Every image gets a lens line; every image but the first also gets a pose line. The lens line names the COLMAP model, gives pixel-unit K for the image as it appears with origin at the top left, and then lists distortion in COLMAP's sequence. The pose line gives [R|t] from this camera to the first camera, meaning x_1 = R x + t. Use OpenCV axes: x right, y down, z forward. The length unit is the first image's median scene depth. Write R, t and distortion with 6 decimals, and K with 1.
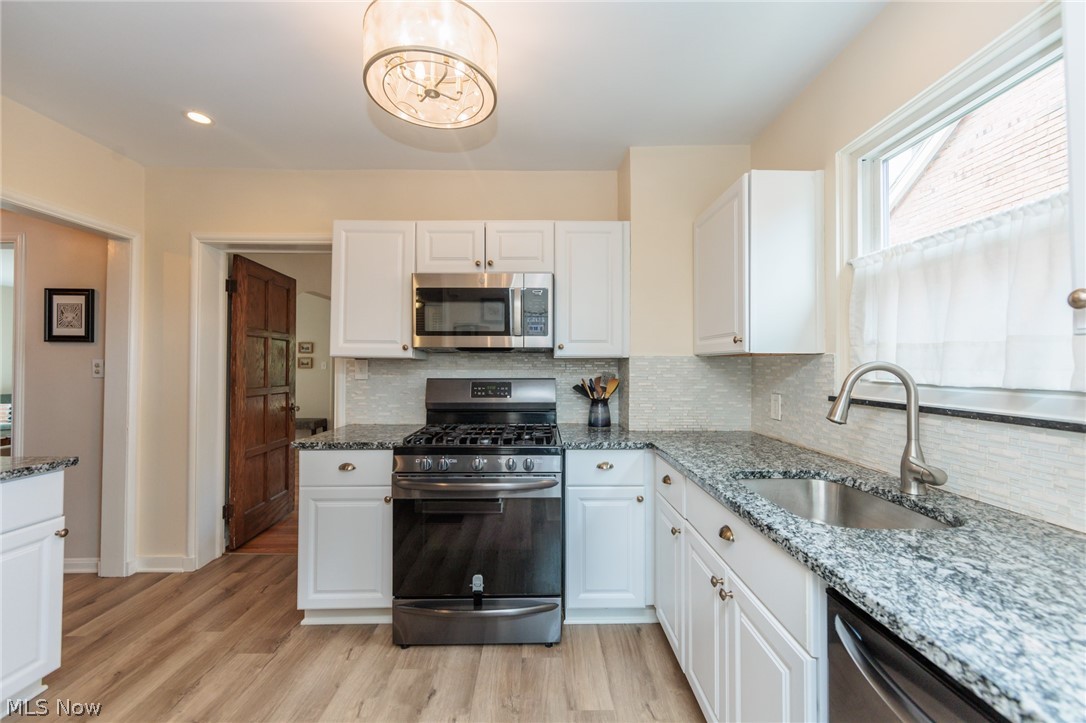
lens RADIAL K [[424.3, 0, 543.0], [0, 424.3, 361.5], [0, 0, 1]] dist [0.000231, -0.000120]
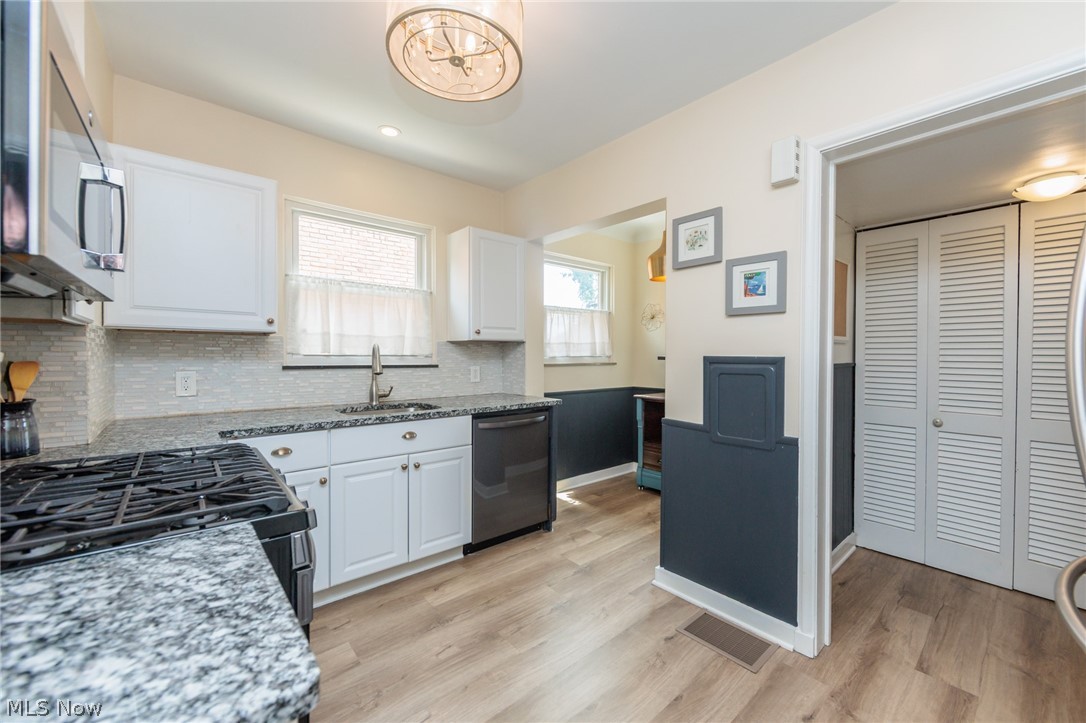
lens RADIAL K [[427.4, 0, 548.7], [0, 427.4, 360.6], [0, 0, 1]] dist [-0.001798, -0.000237]
pose [[-0.649266, -0.016311, 0.760387, -0.701653], [-0.014944, 0.999851, 0.008687, 0.027864], [-0.760415, -0.005723, -0.649412, 0.898306]]
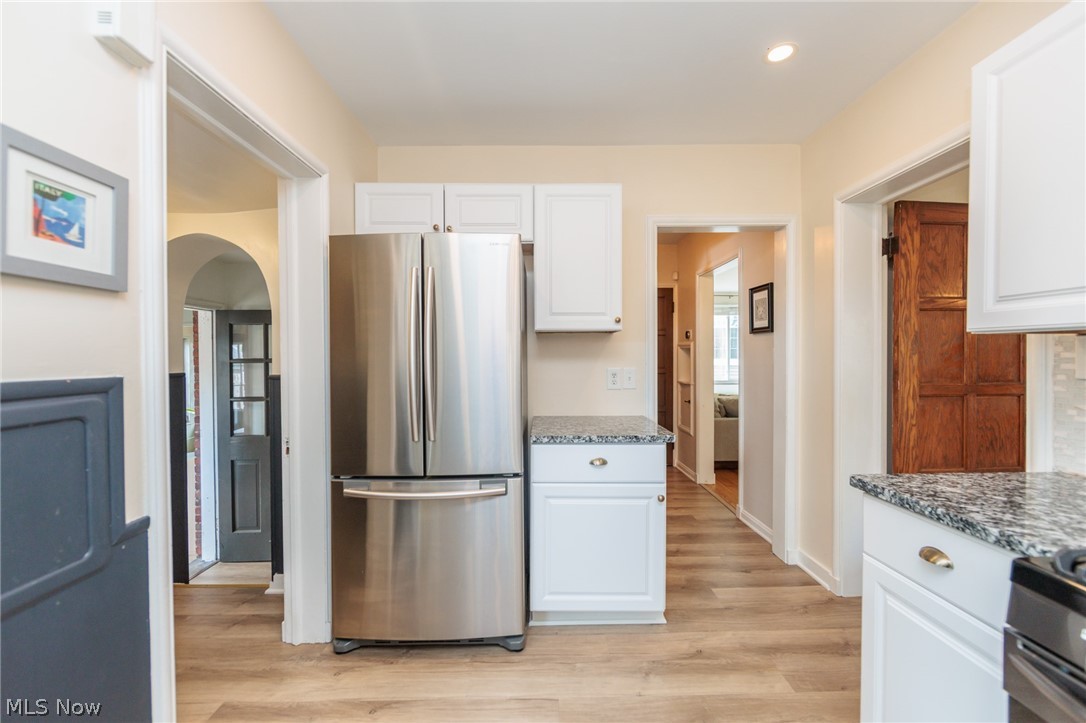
lens RADIAL K [[427.4, 0, 548.7], [0, 427.4, 360.6], [0, 0, 1]] dist [-0.001798, -0.000237]
pose [[0.005742, 0.007714, -0.999954, 0.021546], [0.018059, 0.999806, 0.007816, 0.009508], [0.999820, -0.018103, 0.005602, 0.478740]]
